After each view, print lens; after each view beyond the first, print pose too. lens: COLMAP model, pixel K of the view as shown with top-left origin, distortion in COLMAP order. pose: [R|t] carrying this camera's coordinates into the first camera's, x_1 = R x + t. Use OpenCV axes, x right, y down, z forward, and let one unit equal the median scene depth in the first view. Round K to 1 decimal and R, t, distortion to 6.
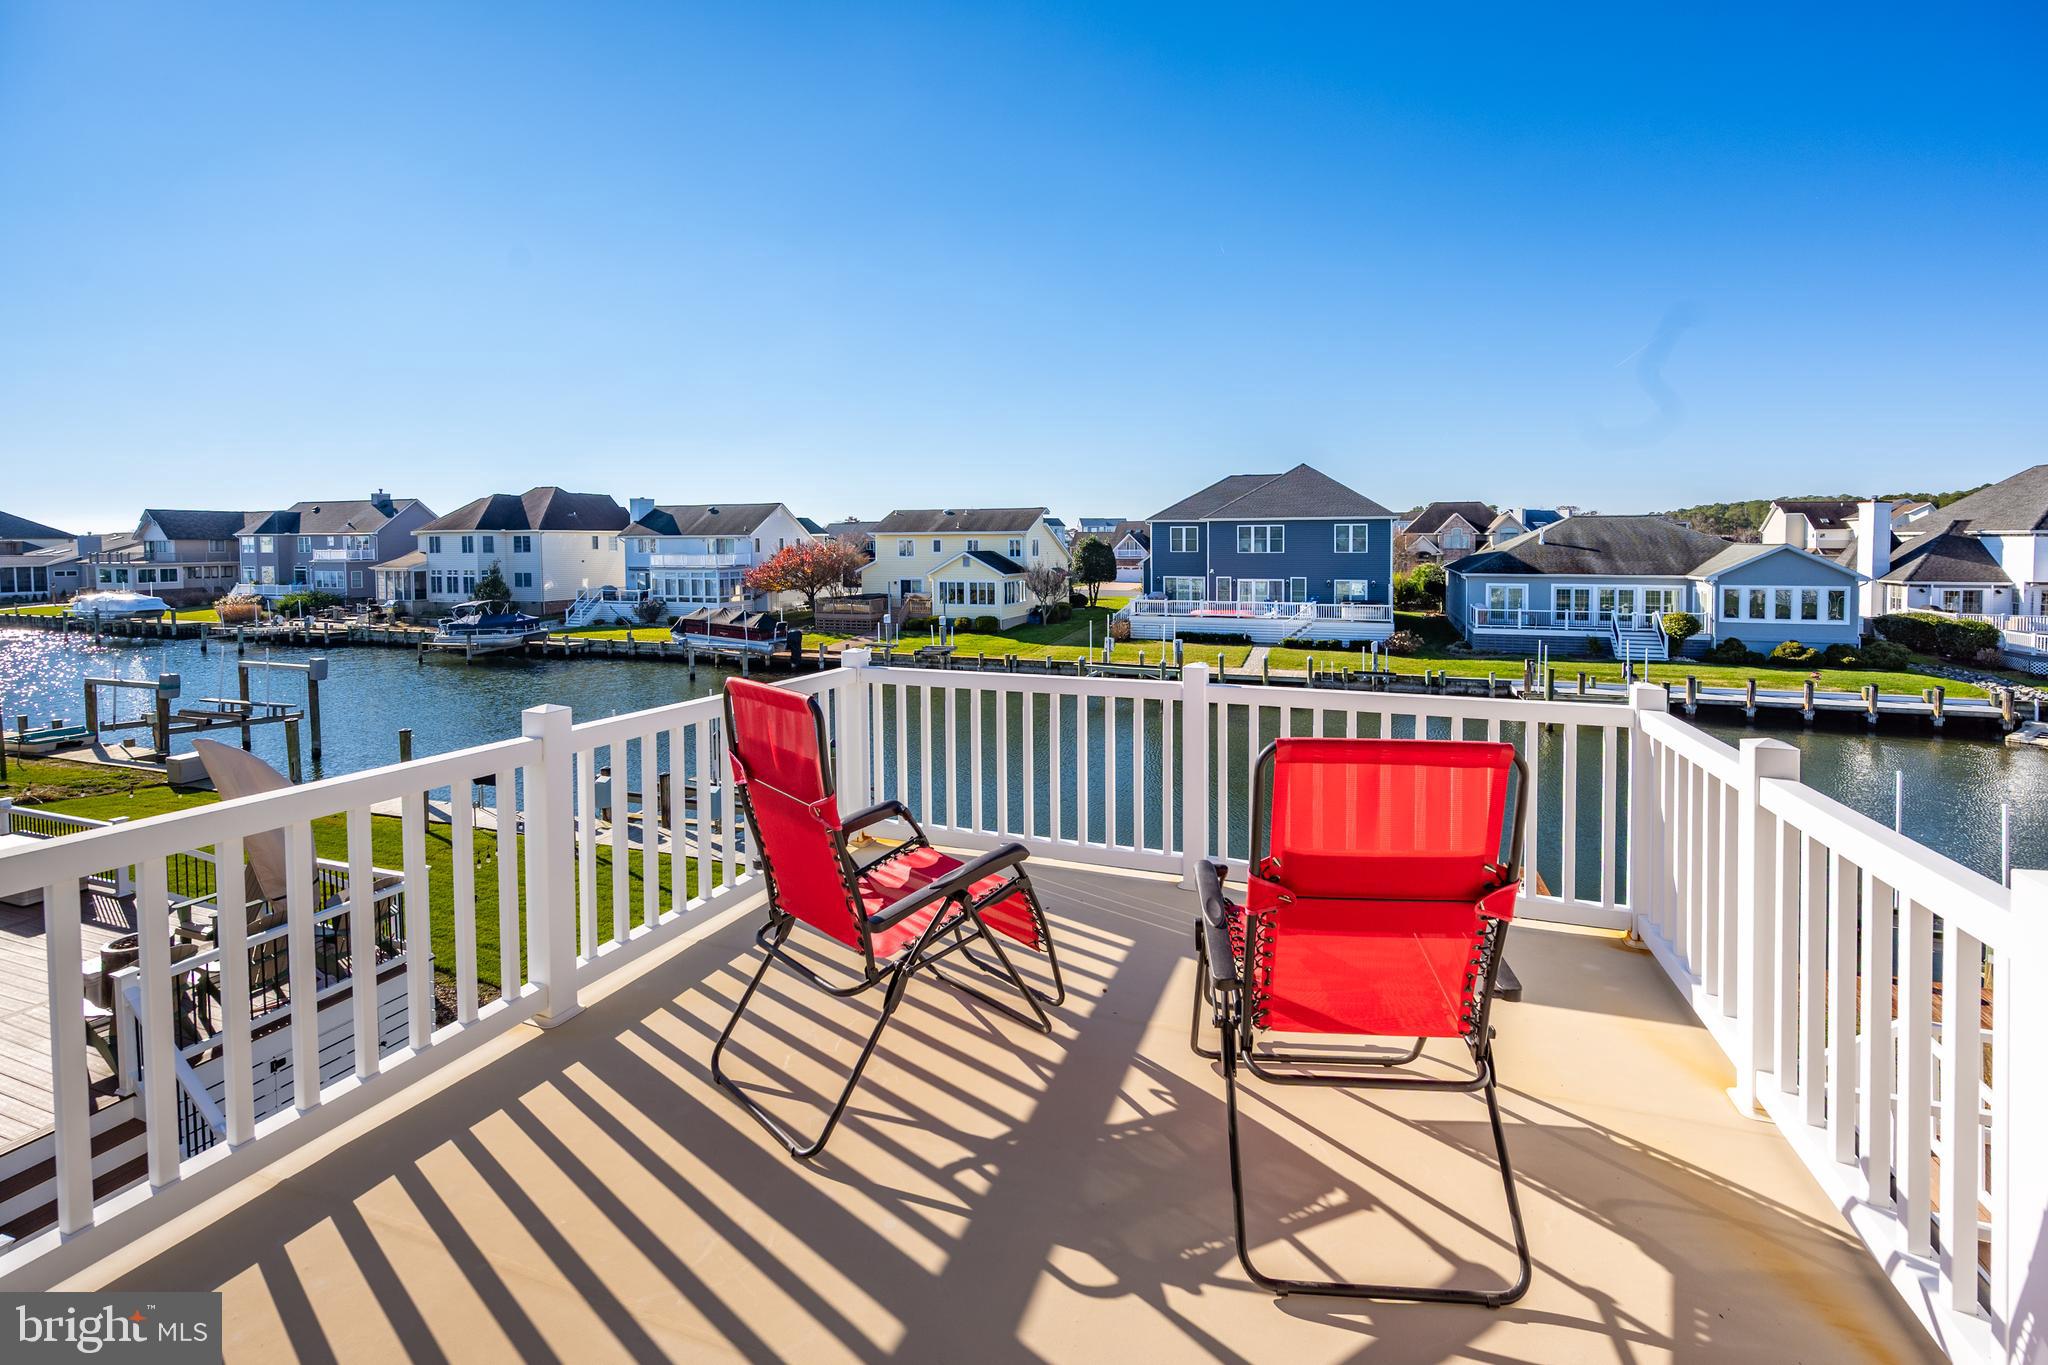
lens RADIAL K [[858.8, 0, 1054.5], [0, 858.8, 576.3], [0, 0, 1]] dist [-0.000813, 0.000254]
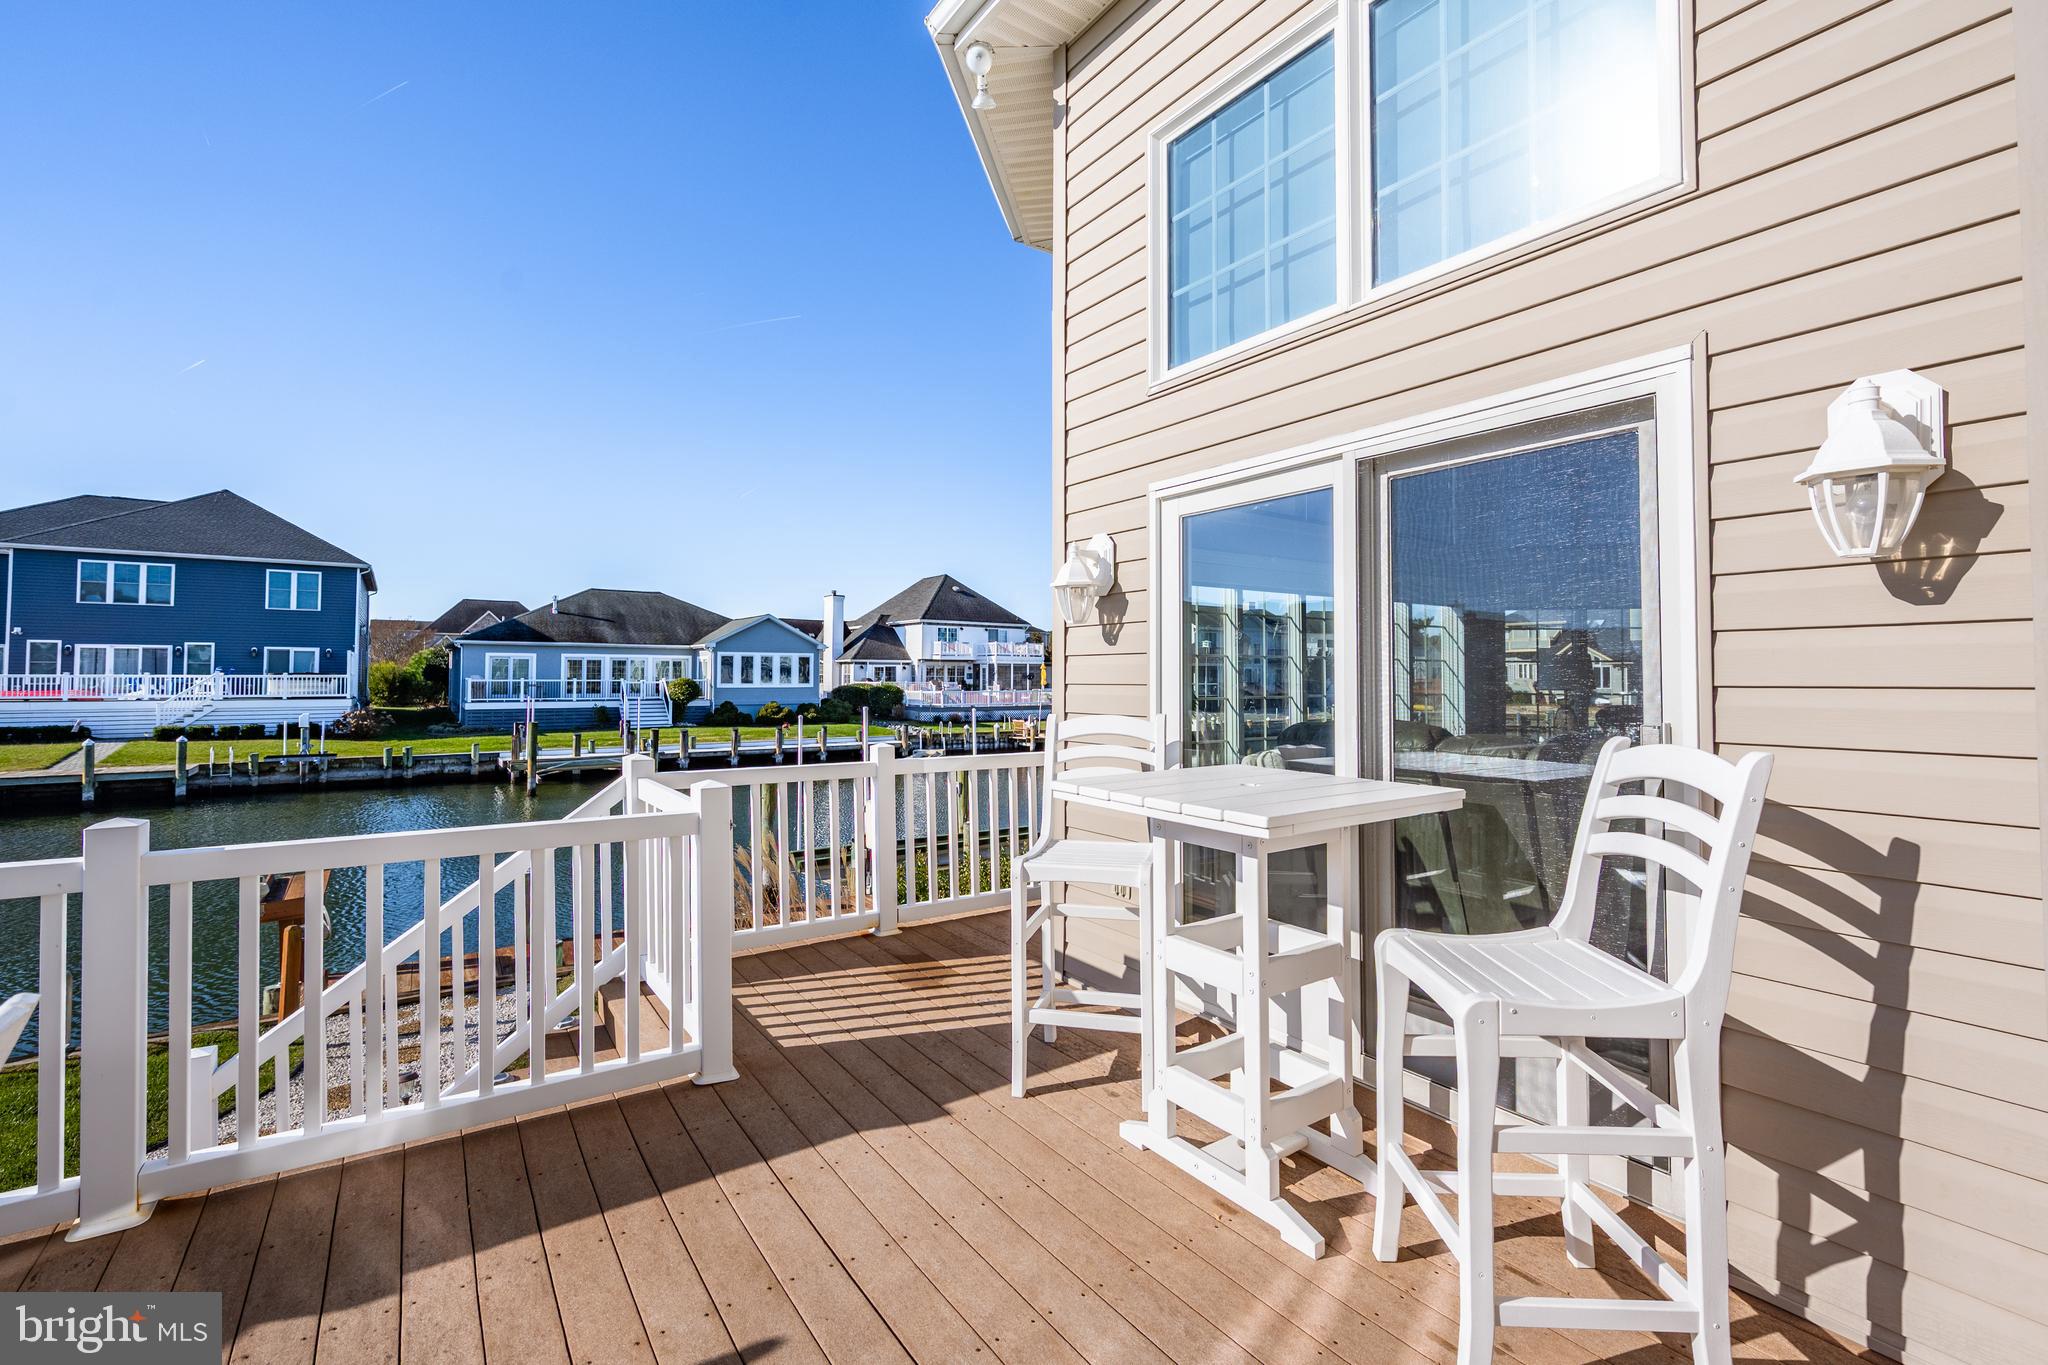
lens RADIAL K [[885.2, 0, 1019.9], [0, 885.2, 663.2], [0, 0, 1]] dist [-0.001225, -0.001674]
pose [[0.589133, 0.018668, 0.807821, 0.093929], [0.029164, 0.998590, -0.044346, 0.062876], [-0.807510, 0.049685, 0.587758, 0.054529]]
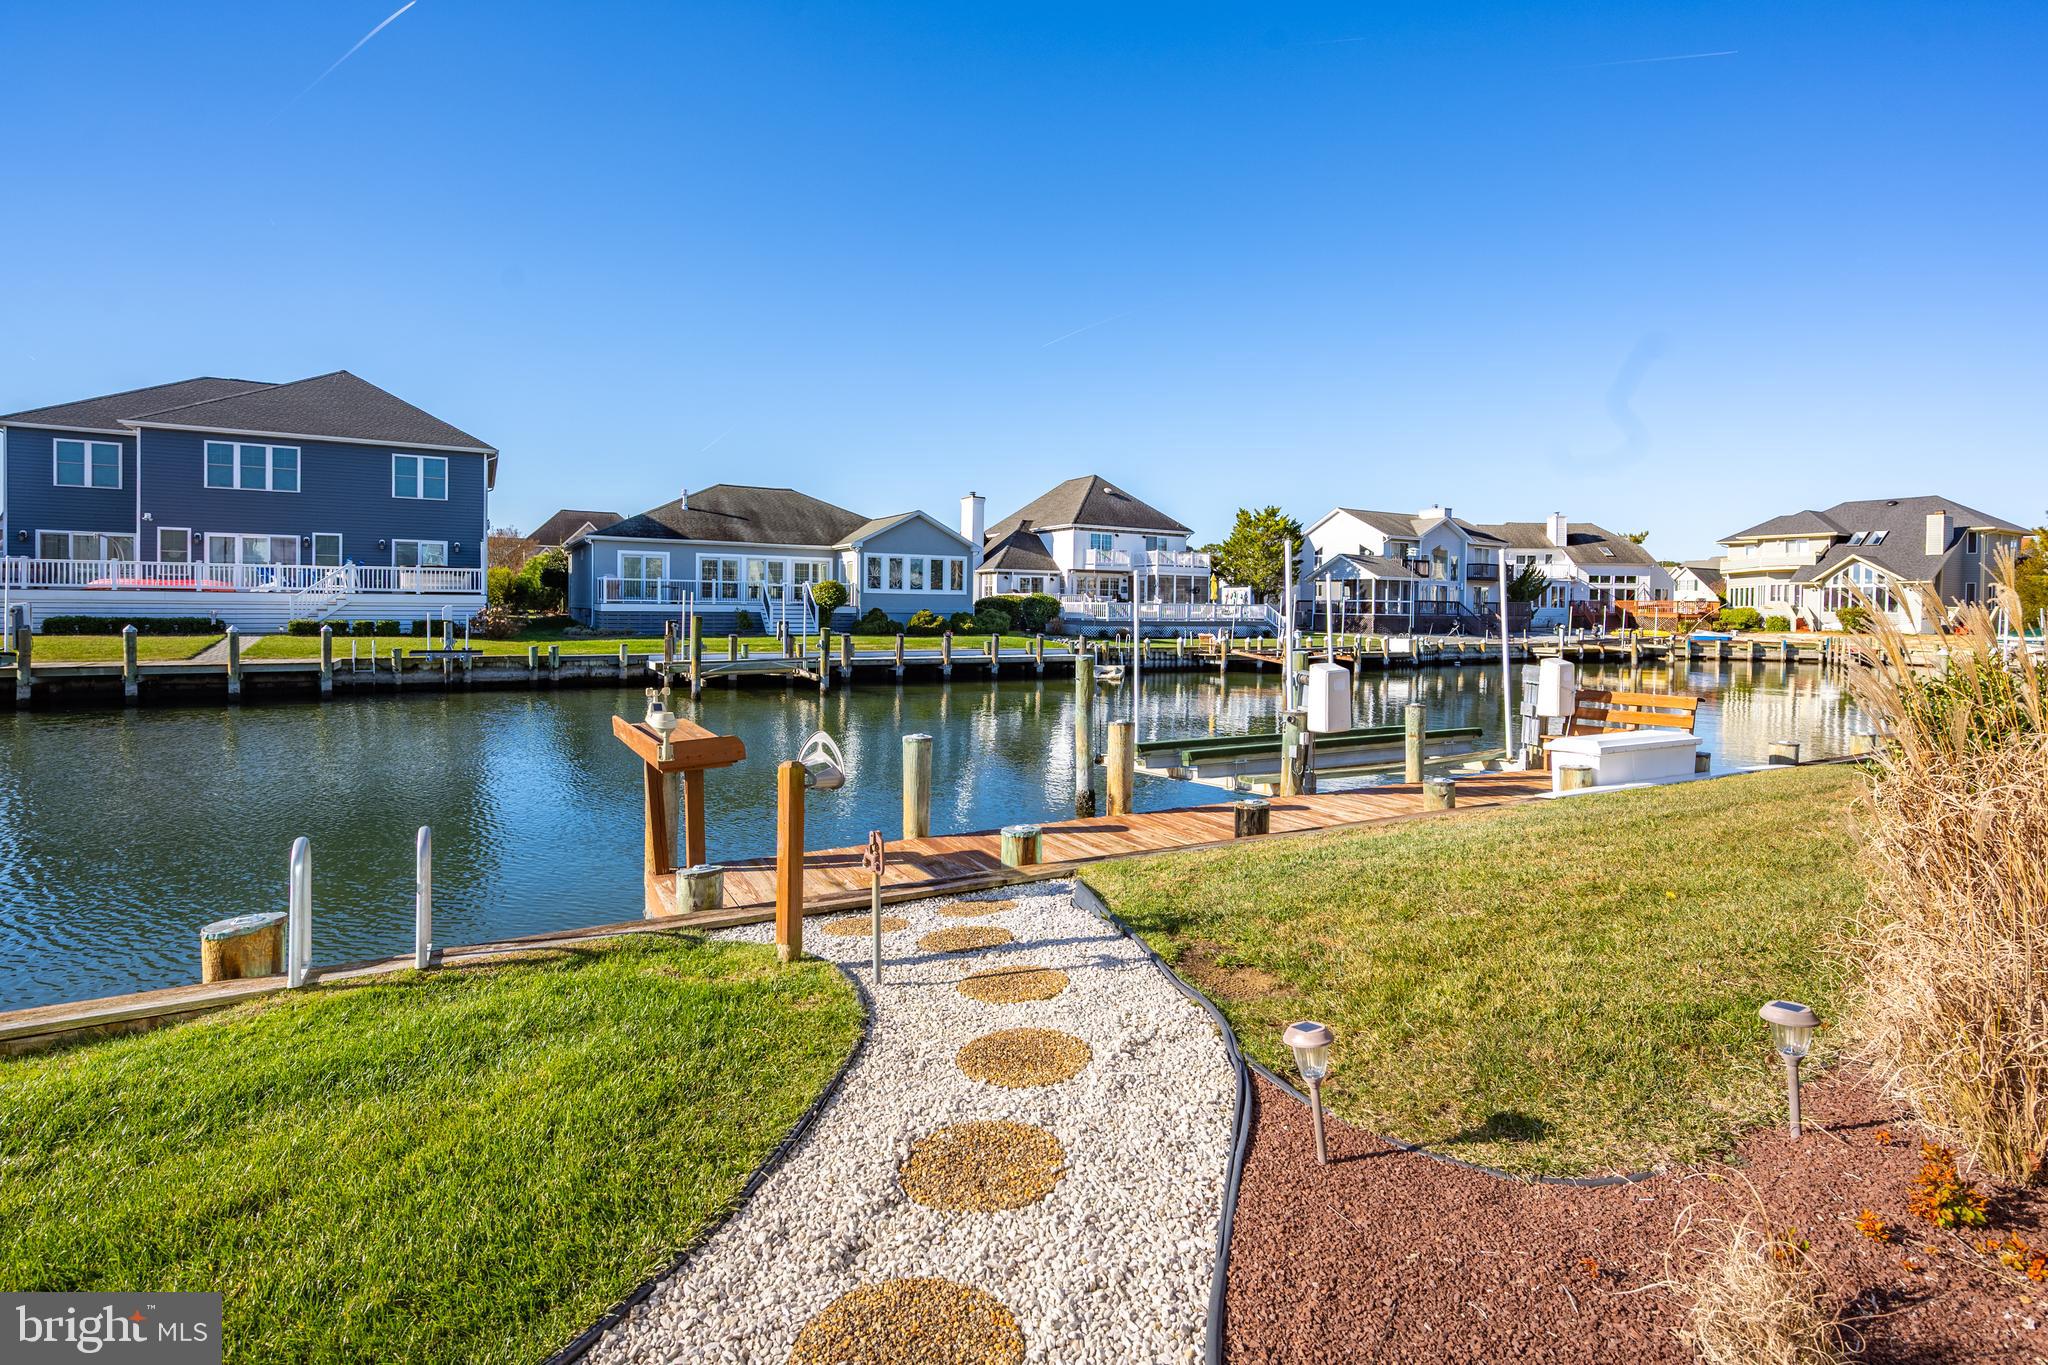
lens RADIAL K [[957.0, 0, 1019.1], [0, 957.0, 649.9], [0, 0, 1]] dist [-0.006760, 0.001288]
pose [[0.663938, -0.018660, 0.747555, 0.090670], [0.016995, 0.999807, 0.009862, 0.081925], [-0.747595, 0.006157, 0.664126, 0.150653]]
